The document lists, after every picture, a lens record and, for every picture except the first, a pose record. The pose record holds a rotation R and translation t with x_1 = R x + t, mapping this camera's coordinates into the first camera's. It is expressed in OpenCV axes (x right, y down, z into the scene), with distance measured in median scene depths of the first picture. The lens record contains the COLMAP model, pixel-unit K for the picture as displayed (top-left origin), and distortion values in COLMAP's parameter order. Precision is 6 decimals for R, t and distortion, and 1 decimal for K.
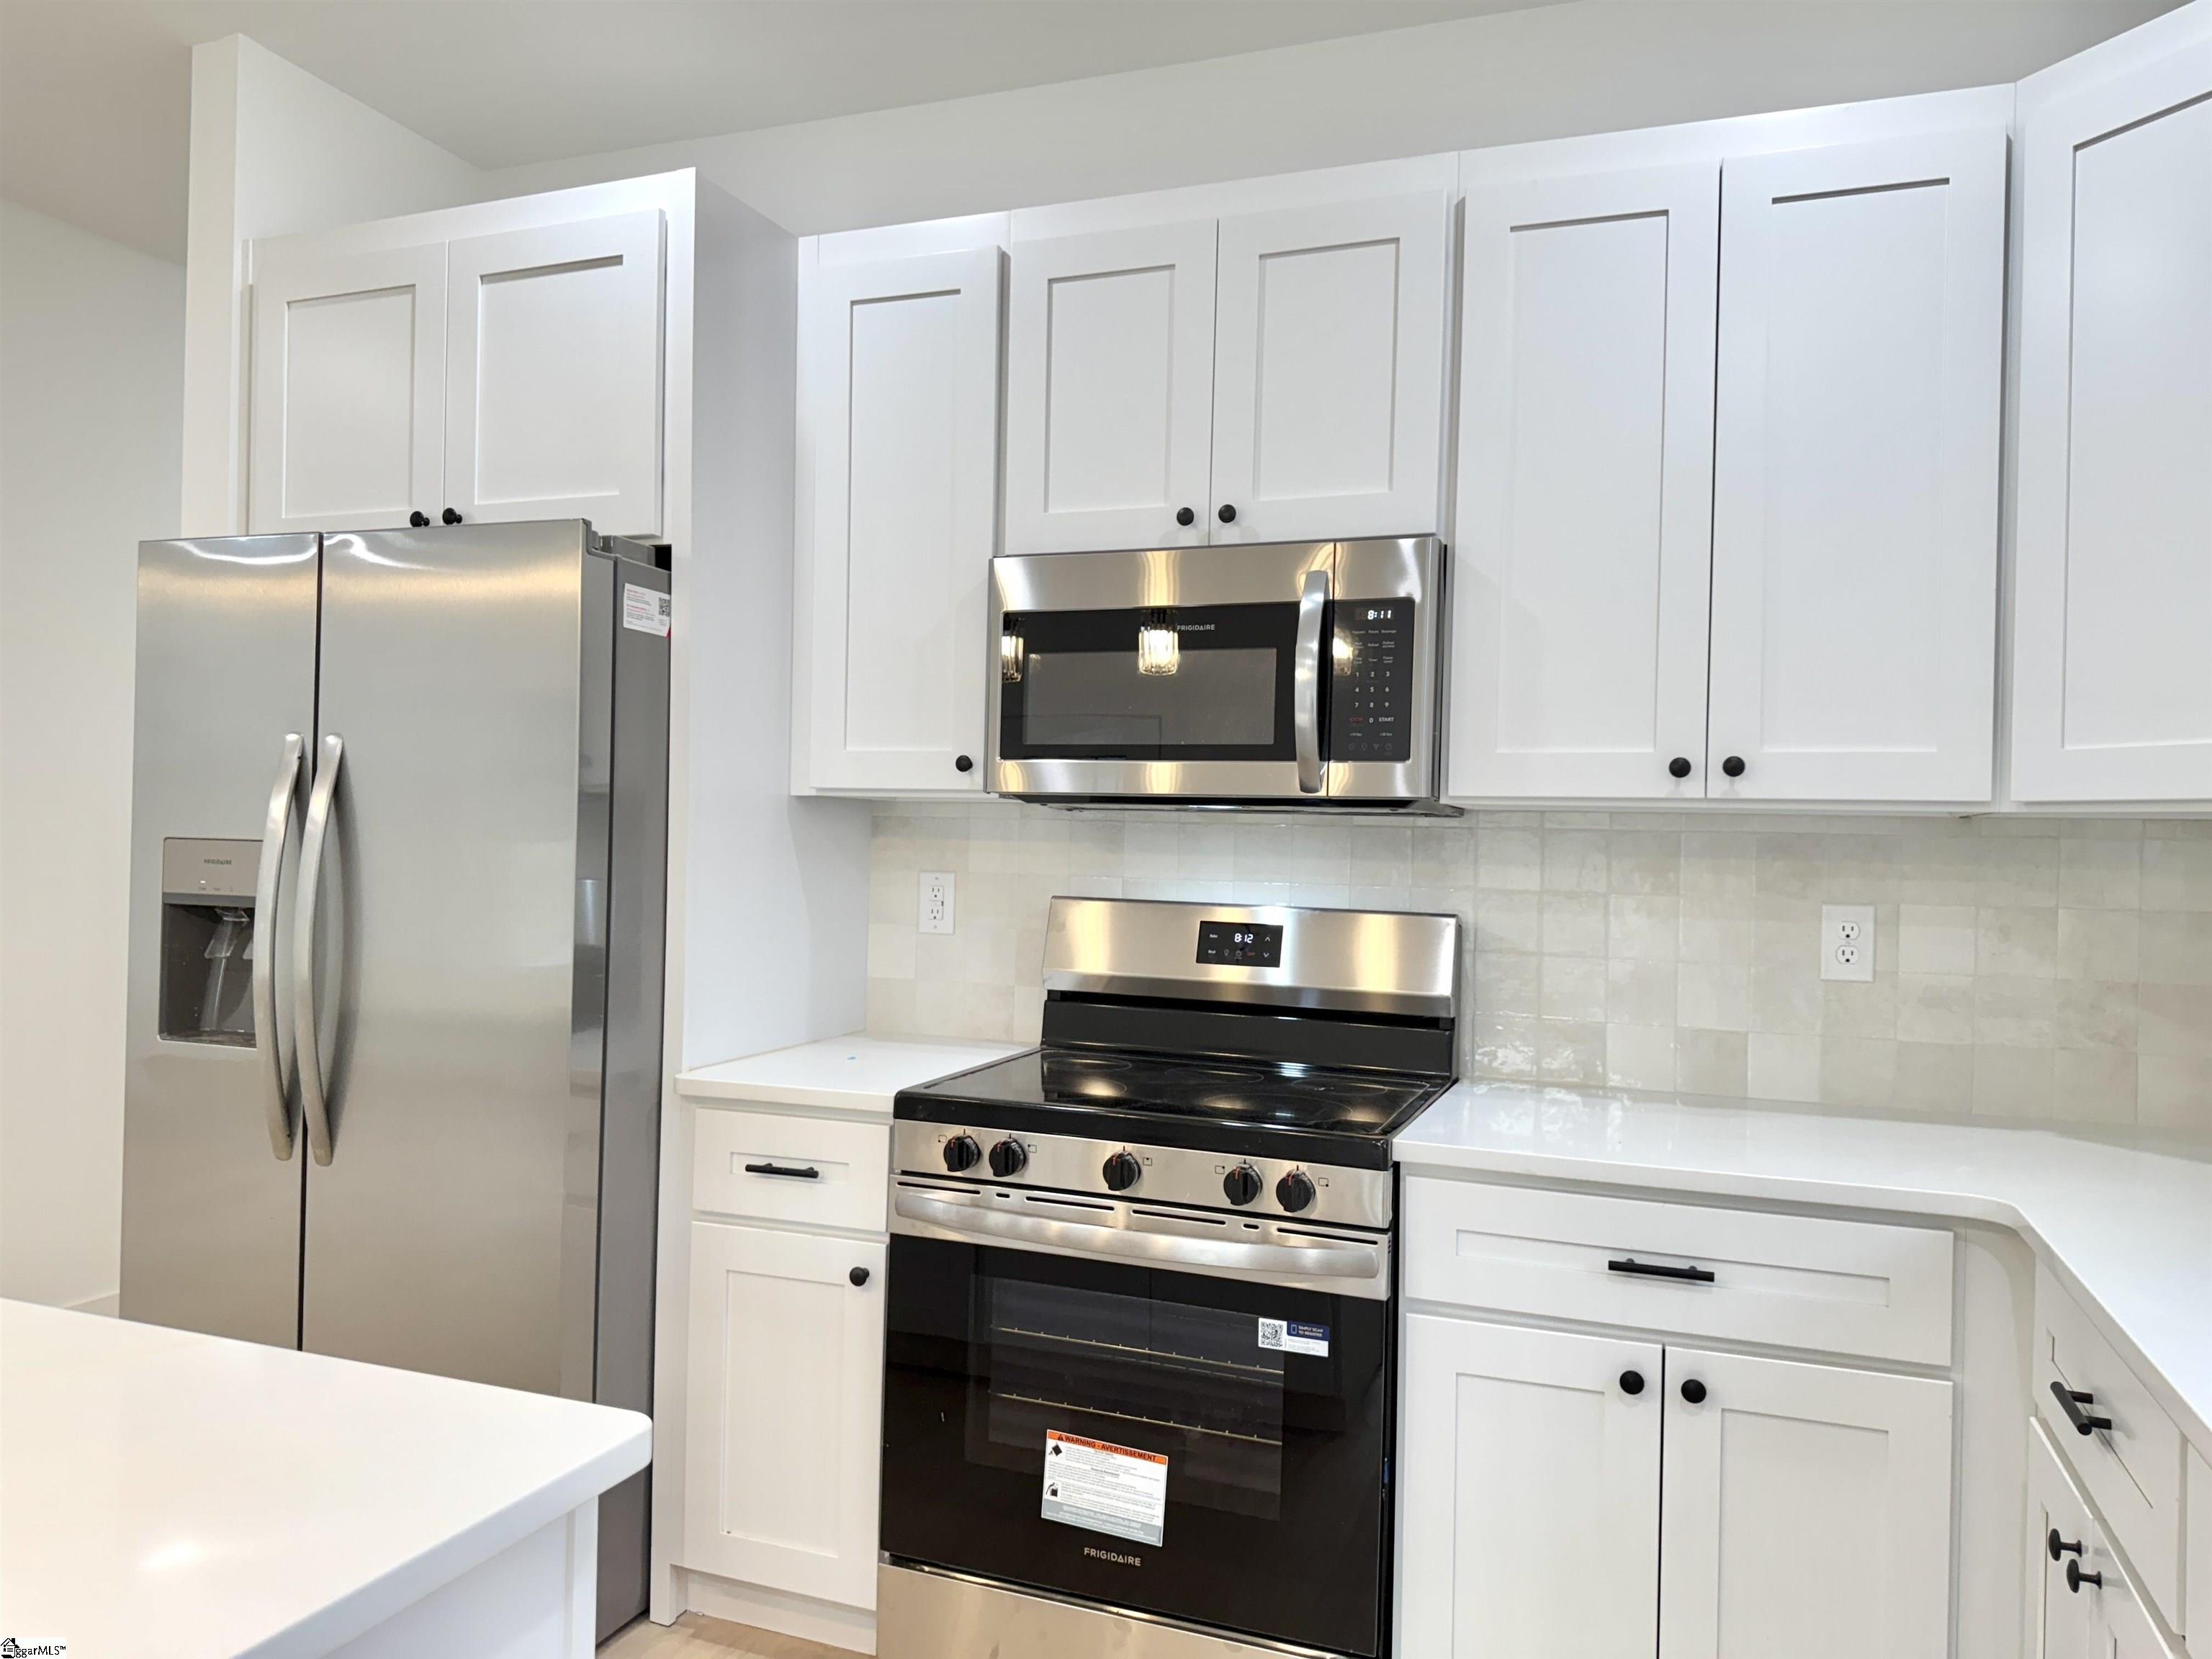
lens RADIAL K [[1555.9, 0, 1113.2], [0, 1555.9, 830.2], [0, 0, 1]] dist [0.041529, -0.044038]
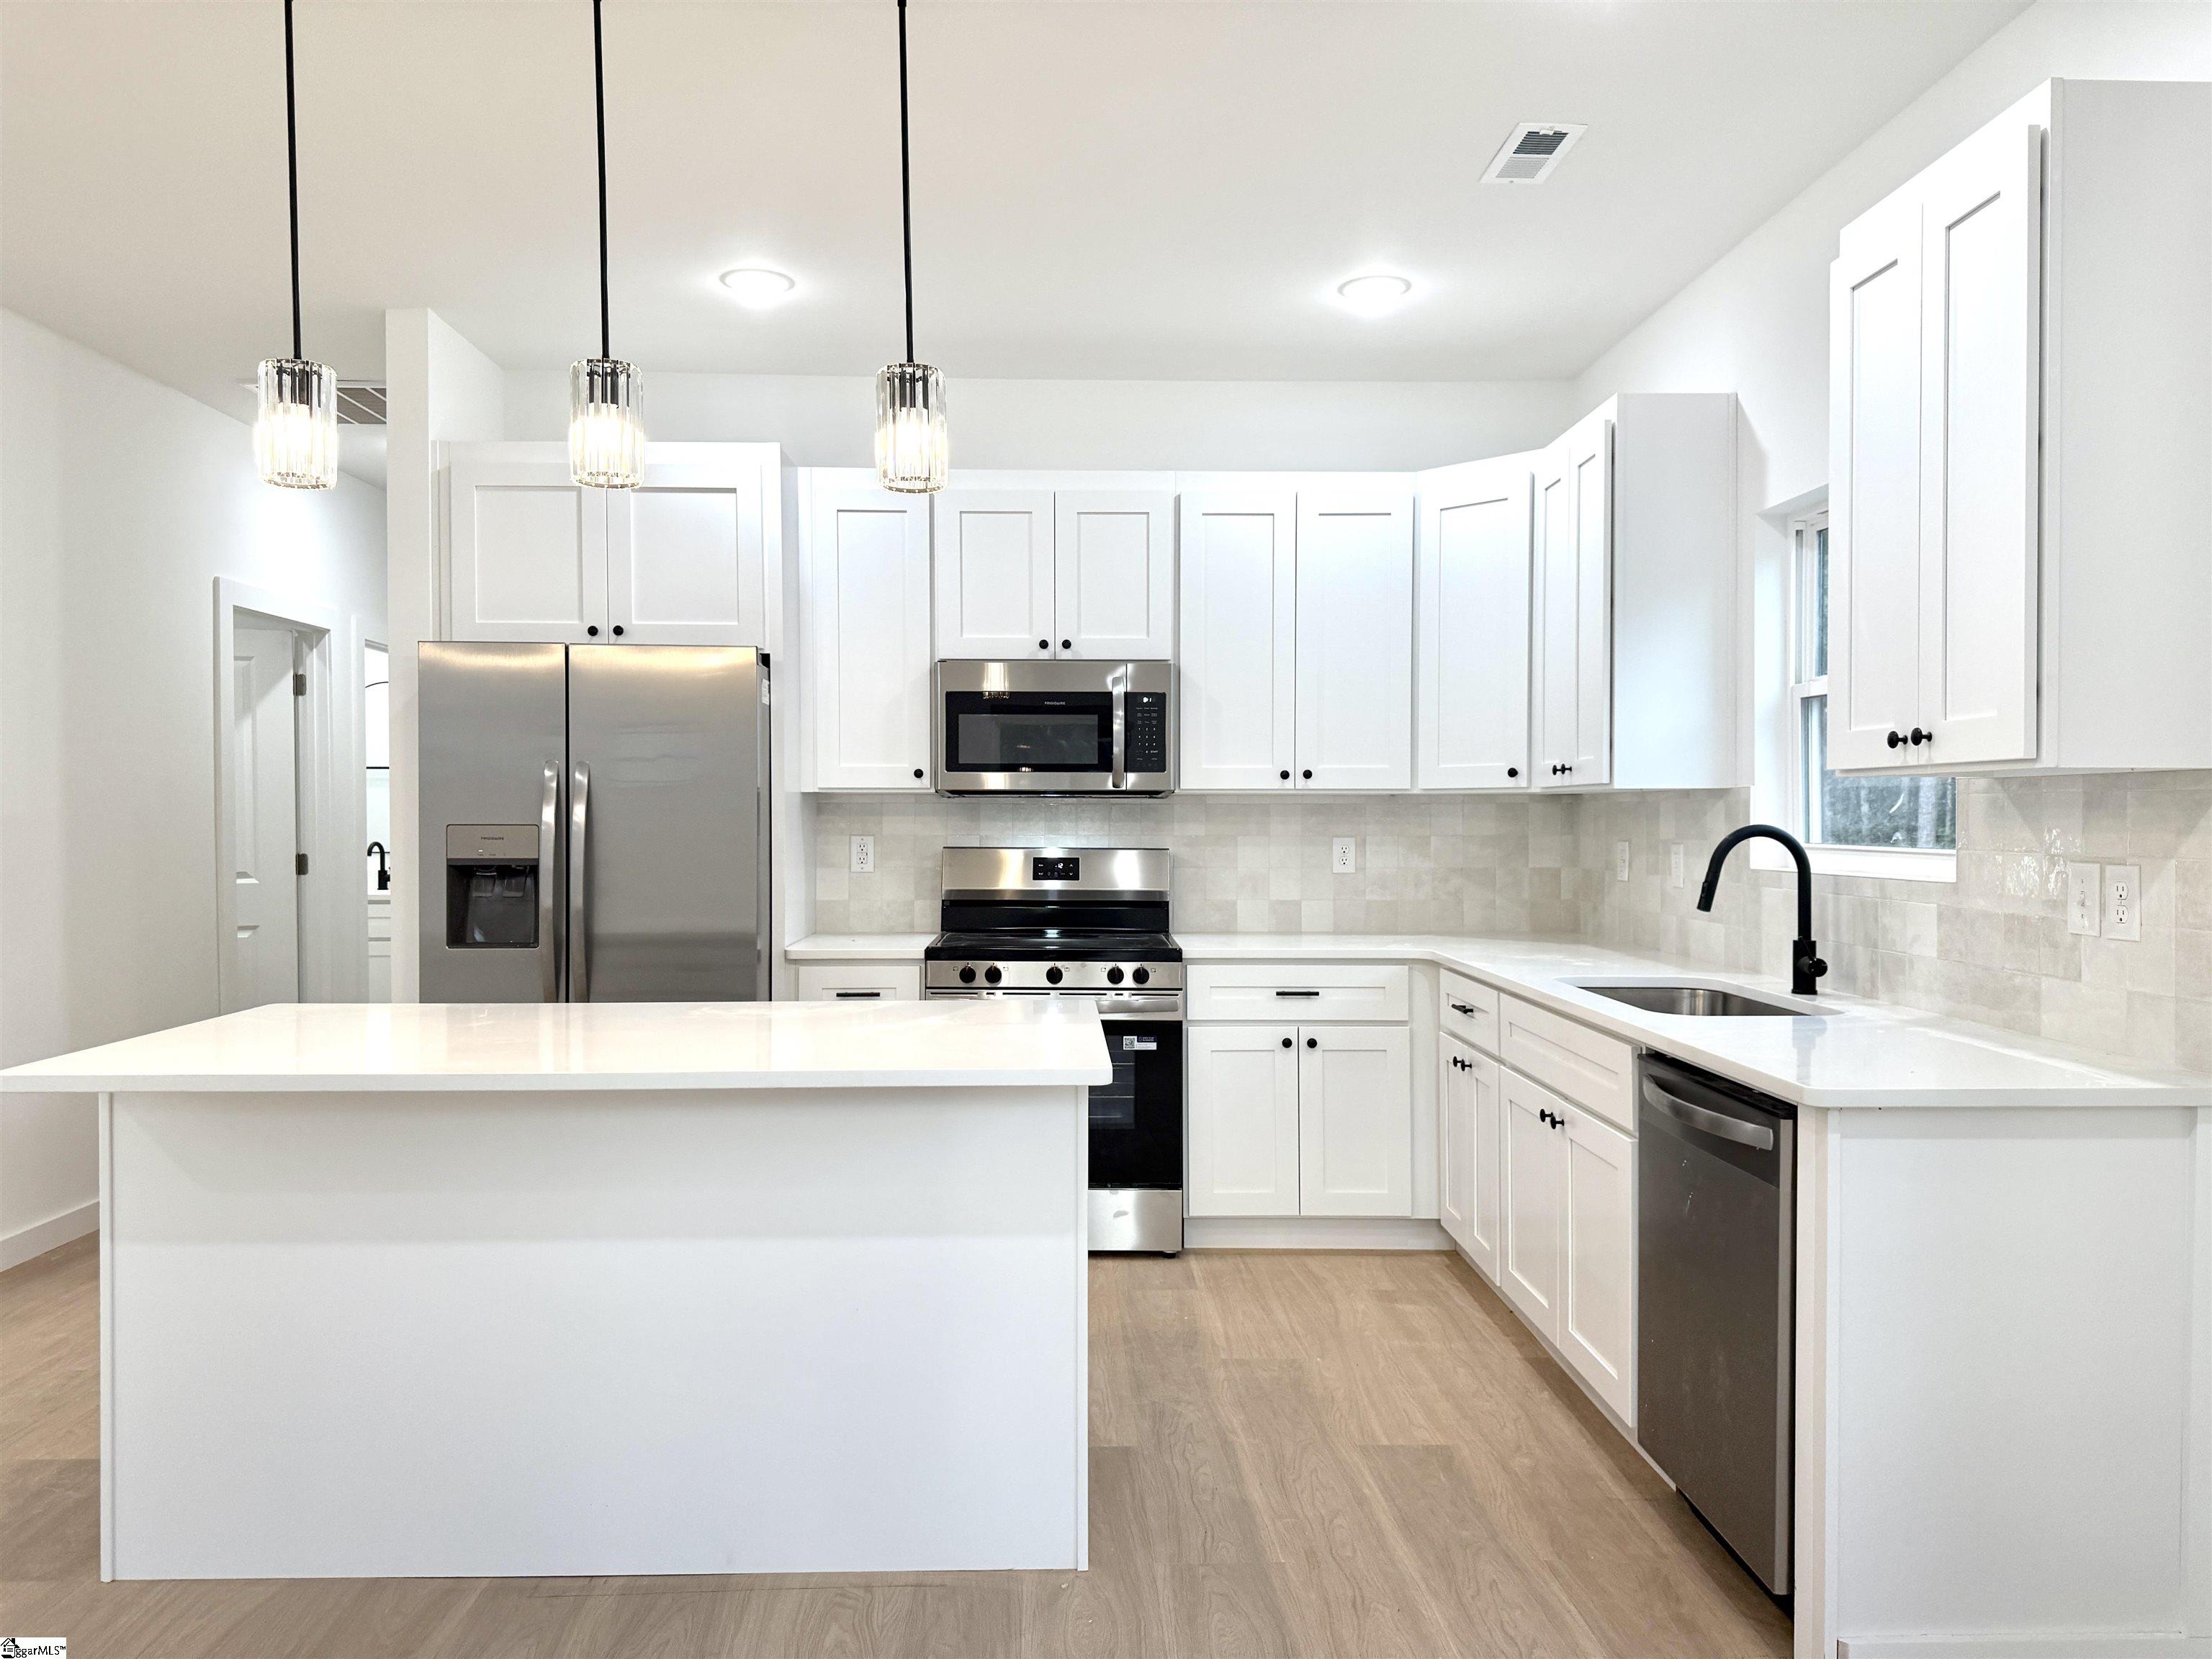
lens RADIAL K [[1555.9, 0, 1102.1], [0, 1555.9, 840.7], [0, 0, 1]] dist [0.041529, -0.044038]
pose [[0.923942, -0.027237, 0.381561, -0.657309], [0.019004, 0.999498, 0.025331, -0.007346], [-0.382060, -0.016153, 0.923996, -0.843089]]
